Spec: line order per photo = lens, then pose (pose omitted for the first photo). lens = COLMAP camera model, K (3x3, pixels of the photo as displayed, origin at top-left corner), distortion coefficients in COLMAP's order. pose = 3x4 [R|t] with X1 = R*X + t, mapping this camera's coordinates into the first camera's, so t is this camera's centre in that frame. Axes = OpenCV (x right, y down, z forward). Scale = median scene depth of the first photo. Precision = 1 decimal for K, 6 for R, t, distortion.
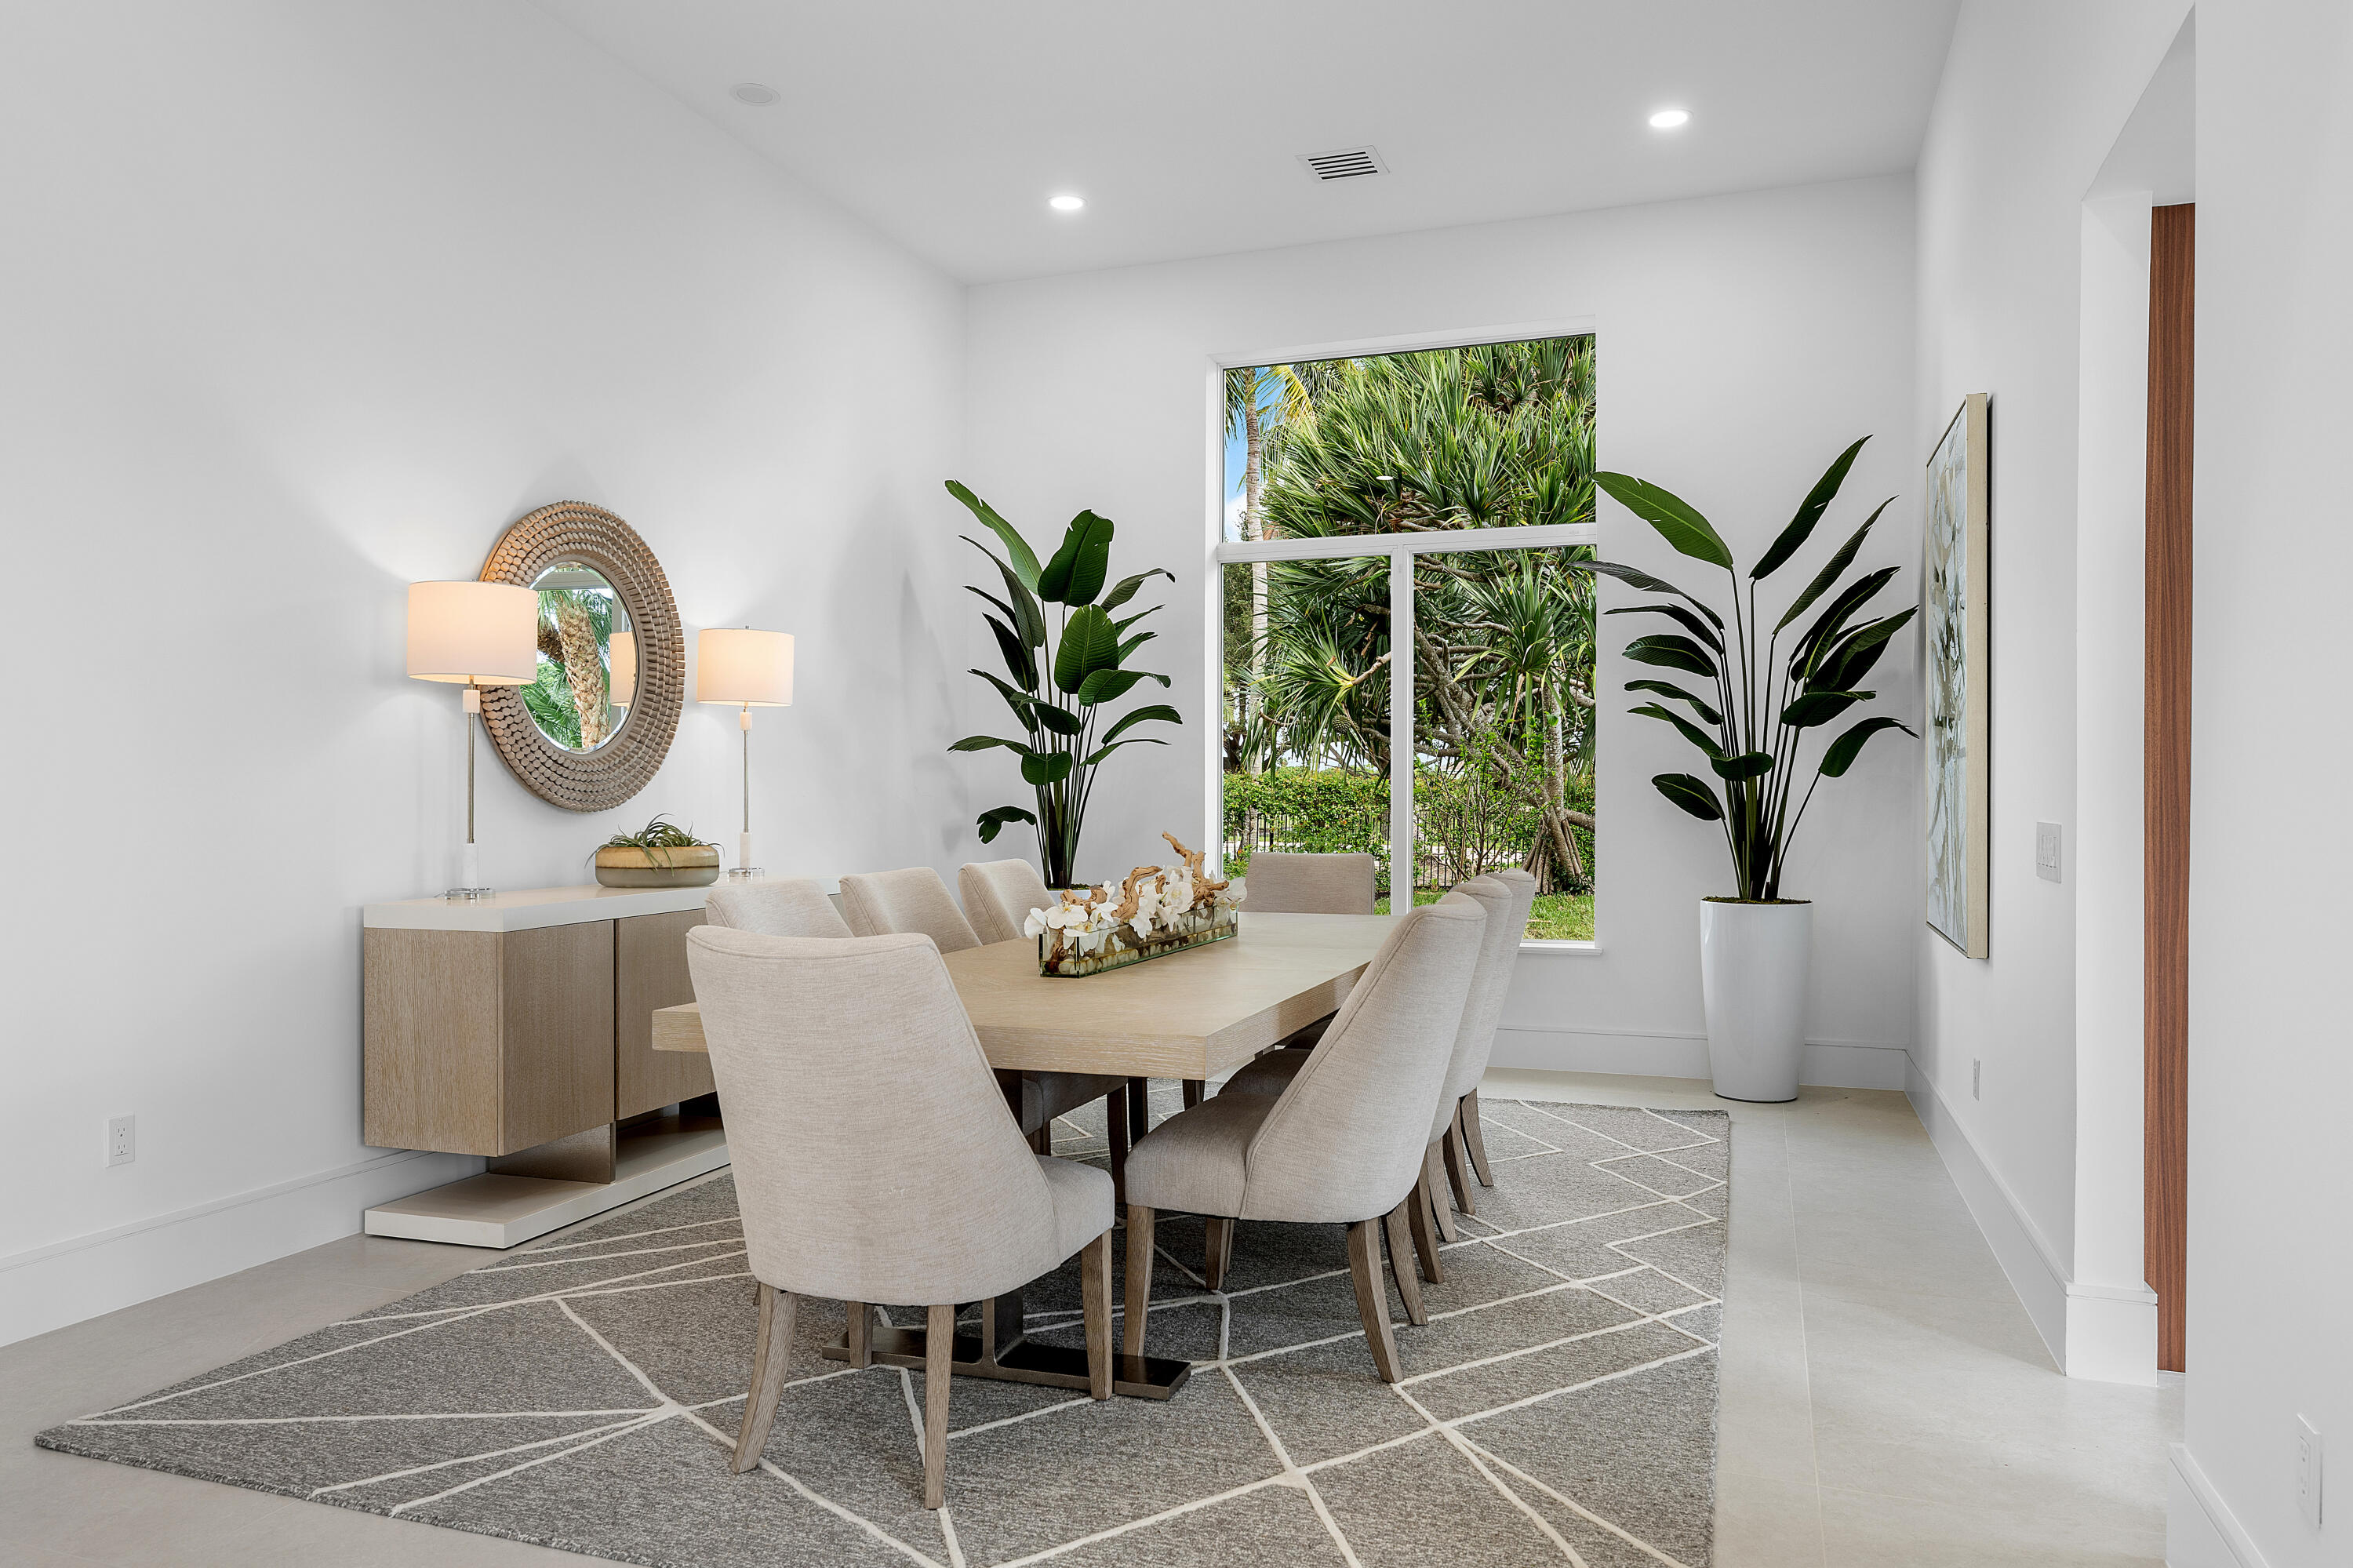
lens RADIAL K [[1572.6, 0, 1190.5], [0, 1572.6, 792.3], [0, 0, 1]] dist [-0.001260, -0.002379]
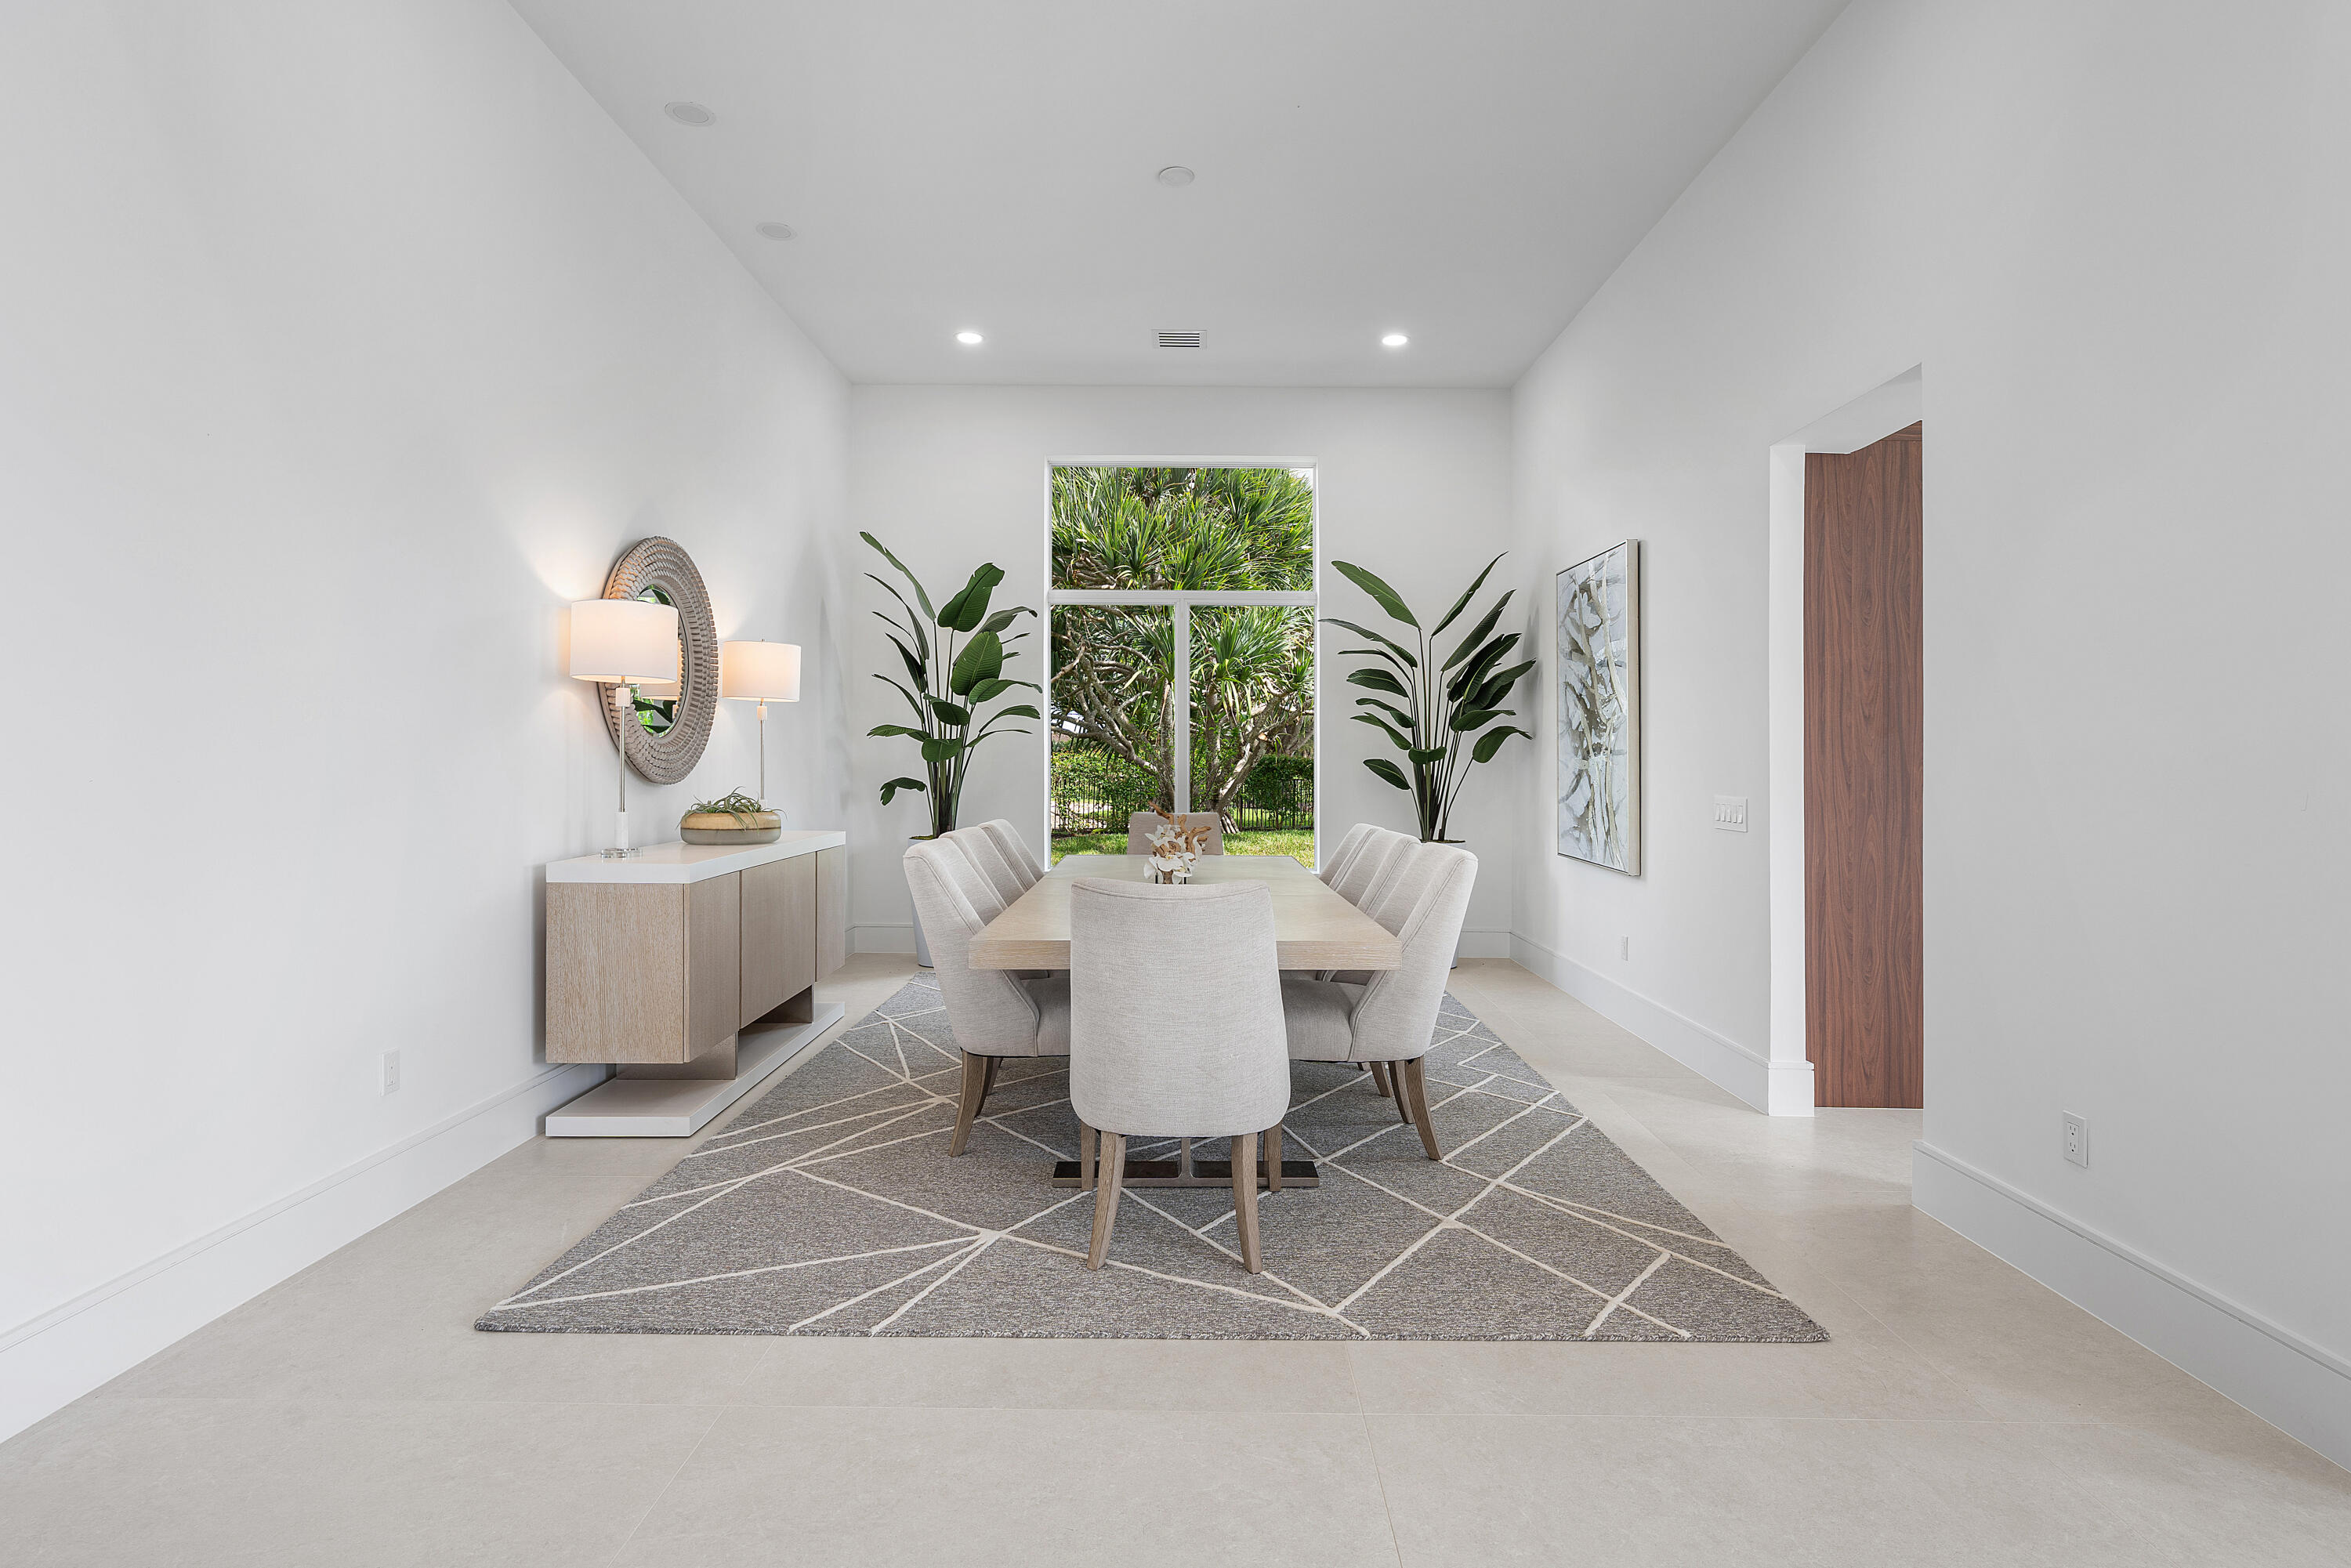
lens RADIAL K [[1111.6, 0, 1278.2], [0, 1111.6, 742.7], [0, 0, 1]] dist [-0.007185, -0.002353]
pose [[0.944800, 0.014791, 0.327312, -0.284234], [-0.008589, 0.999755, -0.020386, -0.009633], [-0.327534, 0.016450, 0.944696, 0.005932]]
